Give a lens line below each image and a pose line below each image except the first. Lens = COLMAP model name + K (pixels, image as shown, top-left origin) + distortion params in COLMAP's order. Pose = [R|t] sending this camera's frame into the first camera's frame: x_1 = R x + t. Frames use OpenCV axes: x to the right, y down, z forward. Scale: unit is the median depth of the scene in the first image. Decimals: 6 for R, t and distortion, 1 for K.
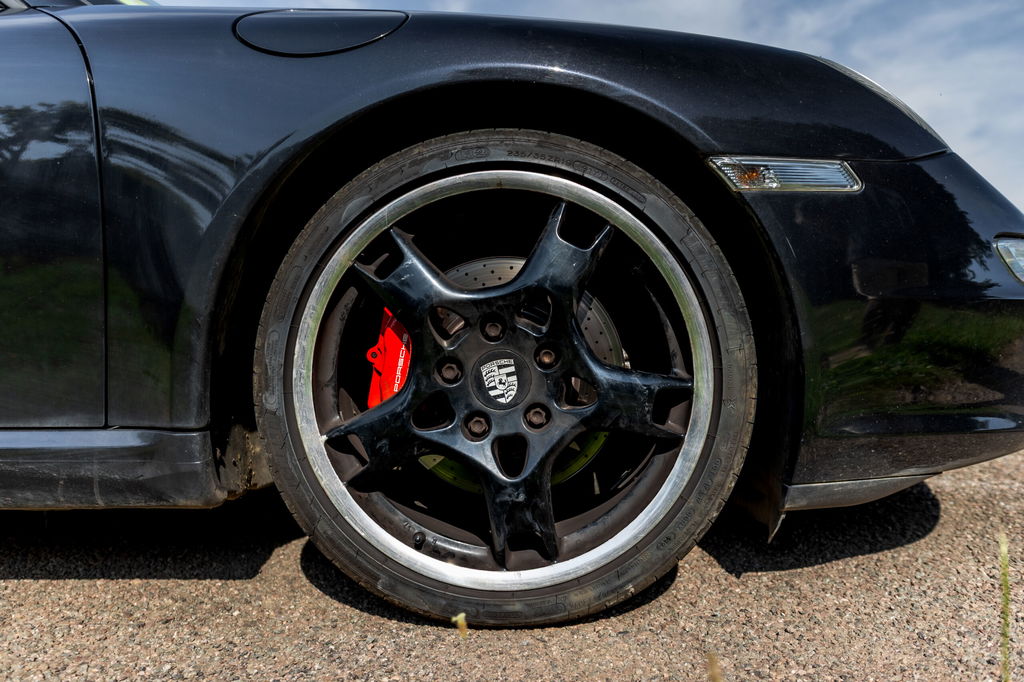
lens RADIAL K [[731.2, 0, 529.1], [0, 731.2, 345.5], [0, 0, 1]] dist [0.010235, -0.003379]
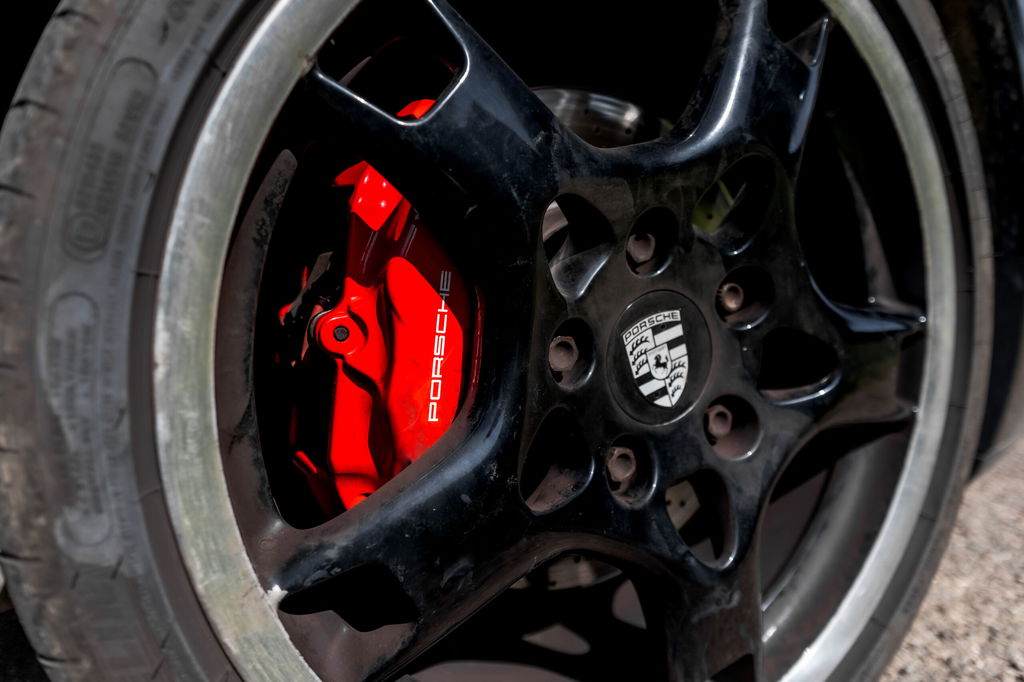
lens RADIAL K [[731.2, 0, 529.1], [0, 731.2, 345.5], [0, 0, 1]] dist [0.010235, -0.003379]
pose [[0.859637, -0.122886, 0.495906, -0.331764], [0.064423, 0.988967, 0.133391, -0.026079], [-0.506827, -0.082720, 0.858070, 0.653585]]
